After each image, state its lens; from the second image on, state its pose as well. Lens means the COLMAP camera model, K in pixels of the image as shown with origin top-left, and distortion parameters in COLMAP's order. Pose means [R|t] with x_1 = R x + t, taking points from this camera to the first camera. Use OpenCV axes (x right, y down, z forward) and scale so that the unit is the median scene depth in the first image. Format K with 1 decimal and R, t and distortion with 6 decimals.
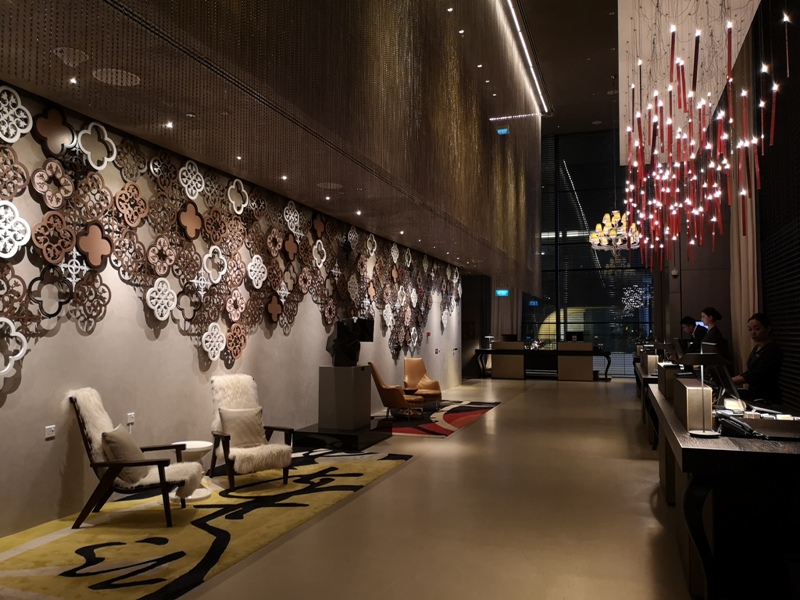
lens RADIAL K [[643.4, 0, 400.0], [0, 643.4, 300.0], [0, 0, 1]] dist [0.023362, -0.012748]
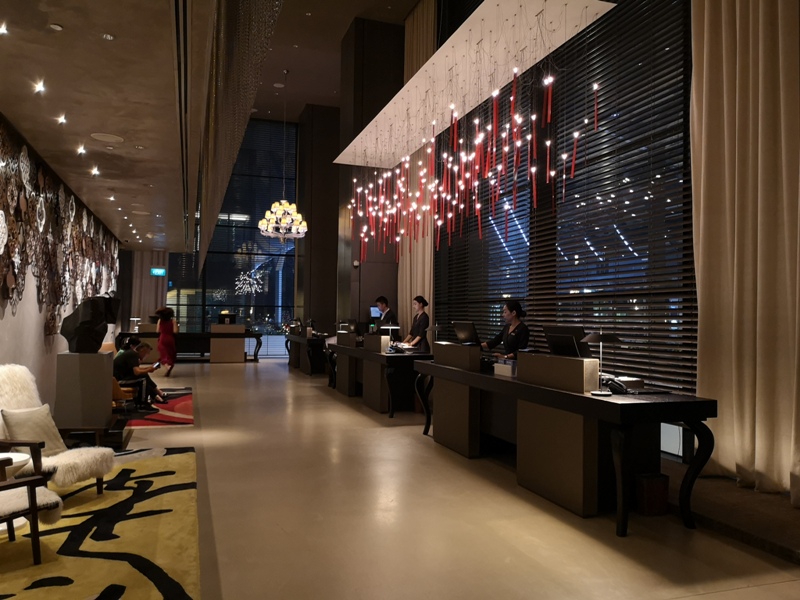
lens RADIAL K [[643.4, 0, 400.0], [0, 643.4, 300.0], [0, 0, 1]] dist [0.023362, -0.012748]
pose [[0.795914, 0.026567, 0.604826, -0.352968], [-0.043062, 0.998991, 0.012786, 0.007403], [-0.603876, -0.036222, 0.796255, 0.102252]]
